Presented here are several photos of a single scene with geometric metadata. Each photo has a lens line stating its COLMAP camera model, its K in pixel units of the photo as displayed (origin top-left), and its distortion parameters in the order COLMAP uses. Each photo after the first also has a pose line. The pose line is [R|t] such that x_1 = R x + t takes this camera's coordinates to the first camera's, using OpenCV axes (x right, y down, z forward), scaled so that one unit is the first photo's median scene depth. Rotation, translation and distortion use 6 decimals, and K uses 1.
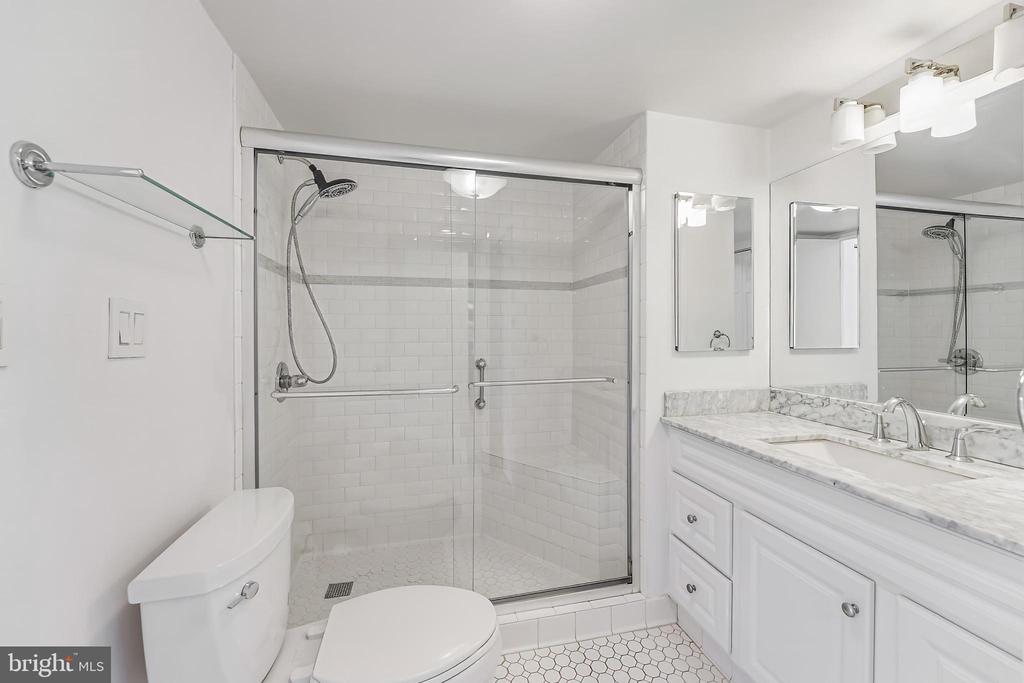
lens RADIAL K [[413.9, 0, 514.6], [0, 413.9, 333.8], [0, 0, 1]] dist [0.000914, 0.000116]
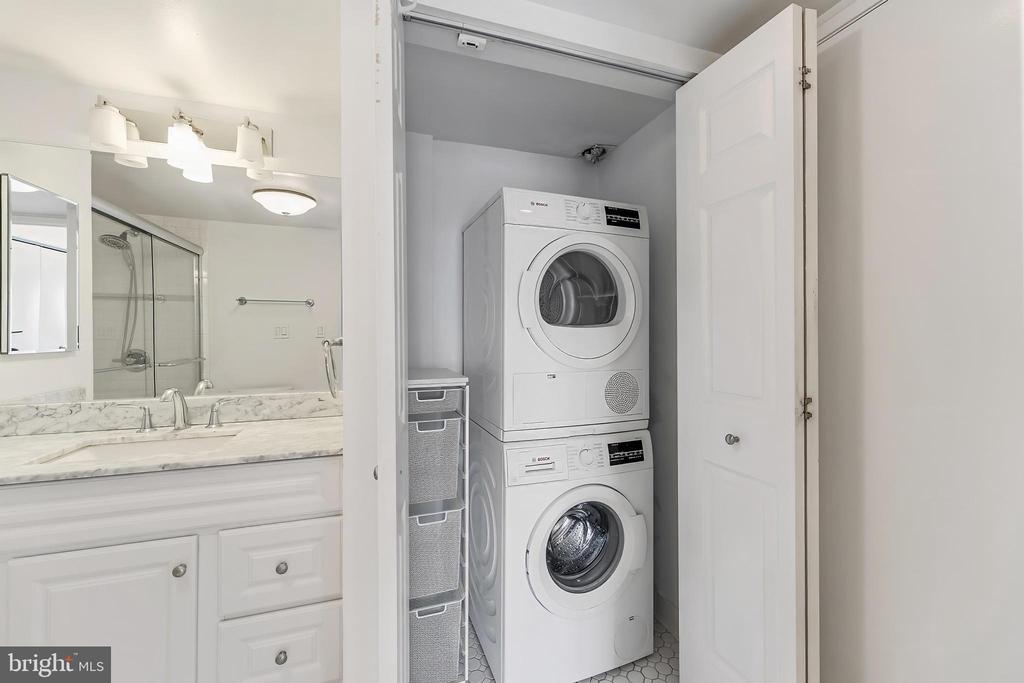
lens RADIAL K [[413.9, 0, 514.9], [0, 413.9, 336.8], [0, 0, 1]] dist [0.000914, 0.000116]
pose [[-0.074761, -0.007196, 0.997176, -0.273843], [0.009464, 0.999924, 0.007926, 0.006127], [-0.997157, 0.010030, -0.074687, 0.093360]]
